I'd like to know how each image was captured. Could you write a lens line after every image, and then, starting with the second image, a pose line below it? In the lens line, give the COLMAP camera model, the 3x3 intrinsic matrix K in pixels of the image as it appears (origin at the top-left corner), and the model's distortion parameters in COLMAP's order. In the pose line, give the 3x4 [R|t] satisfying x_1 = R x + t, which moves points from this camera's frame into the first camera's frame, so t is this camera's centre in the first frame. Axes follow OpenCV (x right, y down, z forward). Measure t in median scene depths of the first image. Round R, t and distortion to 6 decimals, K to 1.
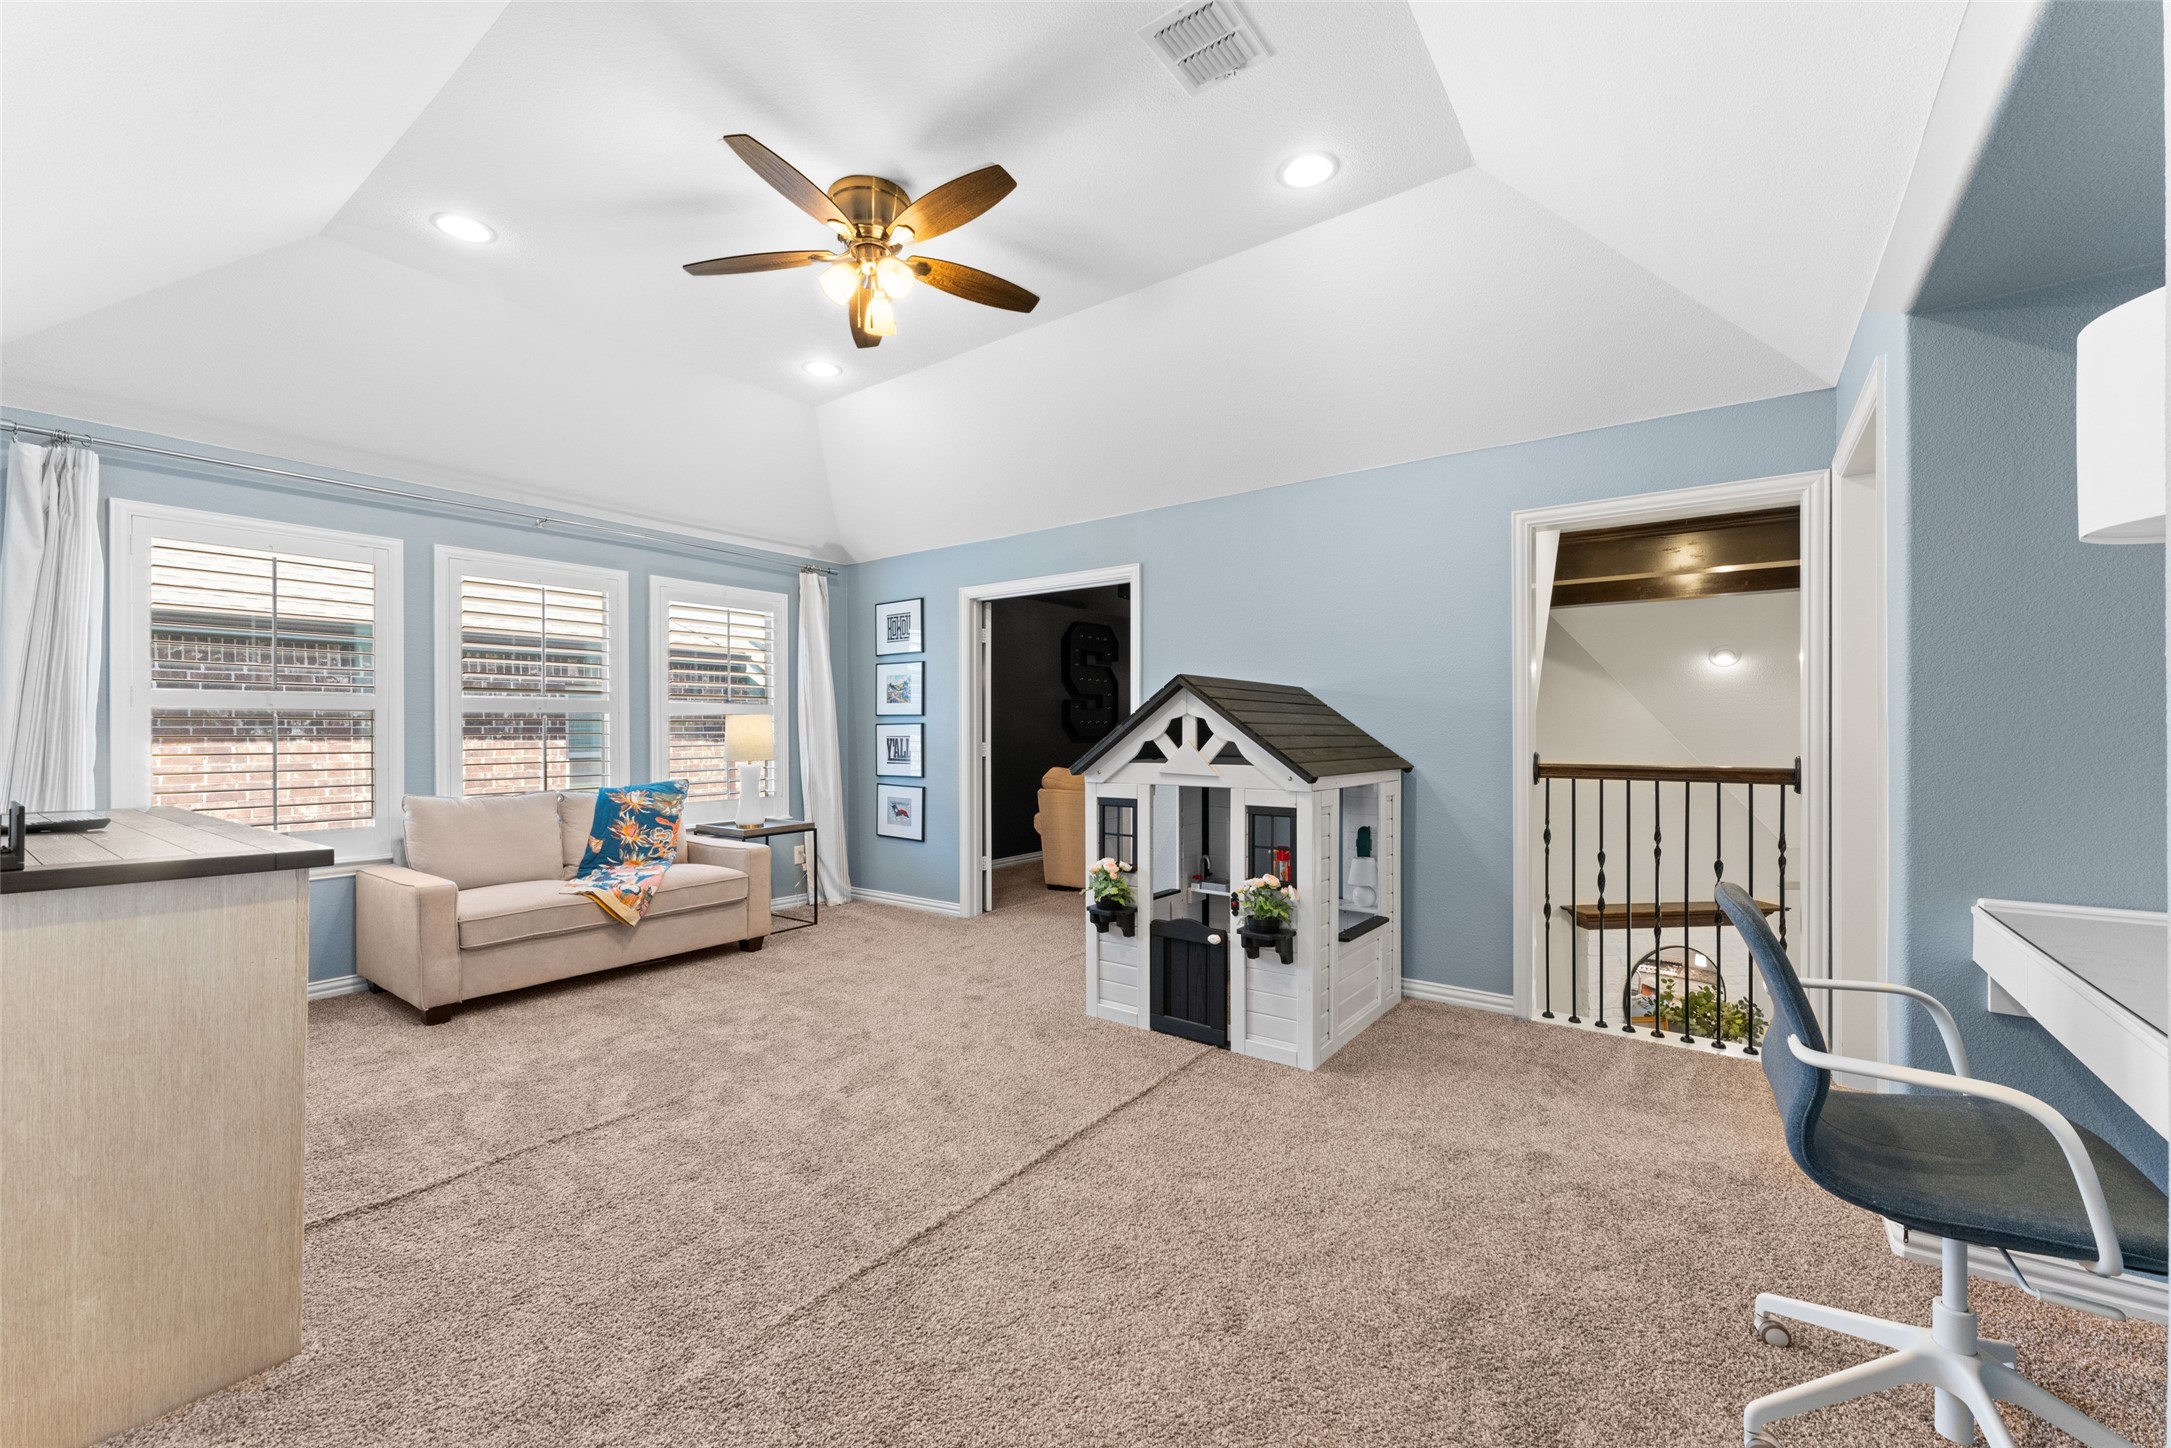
lens RADIAL K [[873.2, 0, 1081.8], [0, 873.2, 735.6], [0, 0, 1]] dist [0.000489, 0.000098]
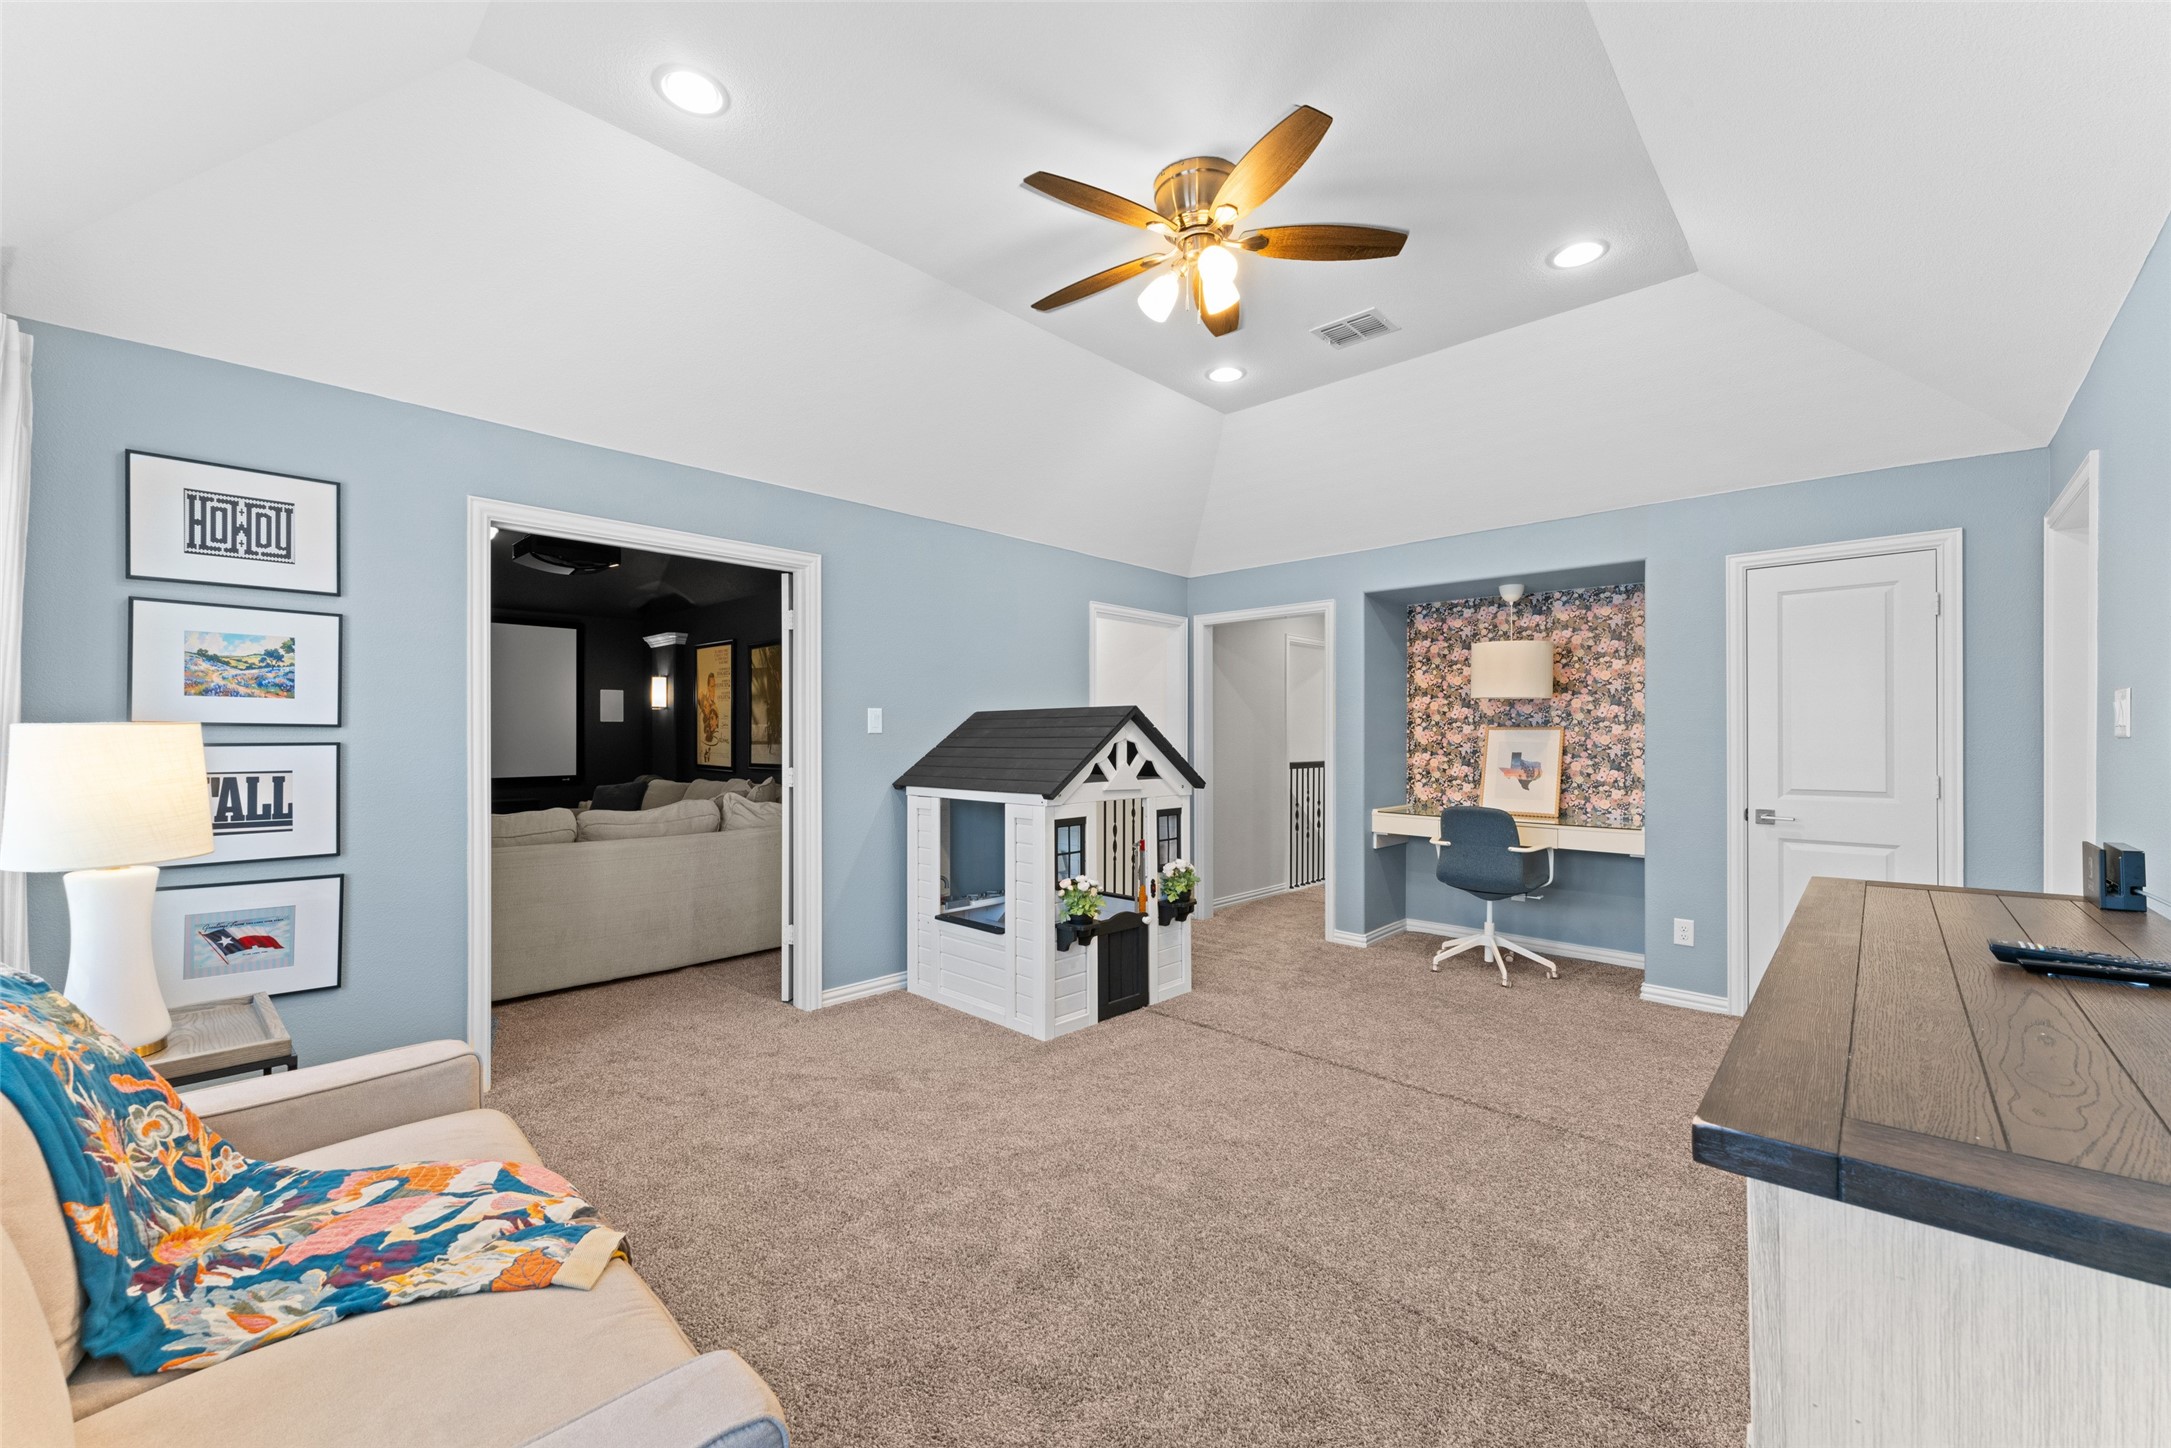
lens RADIAL K [[873.2, 0, 1082.1], [0, 873.2, 723.6], [0, 0, 1]] dist [0.000489, 0.000098]
pose [[0.107277, 0.006246, 0.994210, -1.038683], [-0.000974, 0.999980, -0.006177, -0.036879], [-0.994229, -0.000306, 0.107281, 0.908043]]
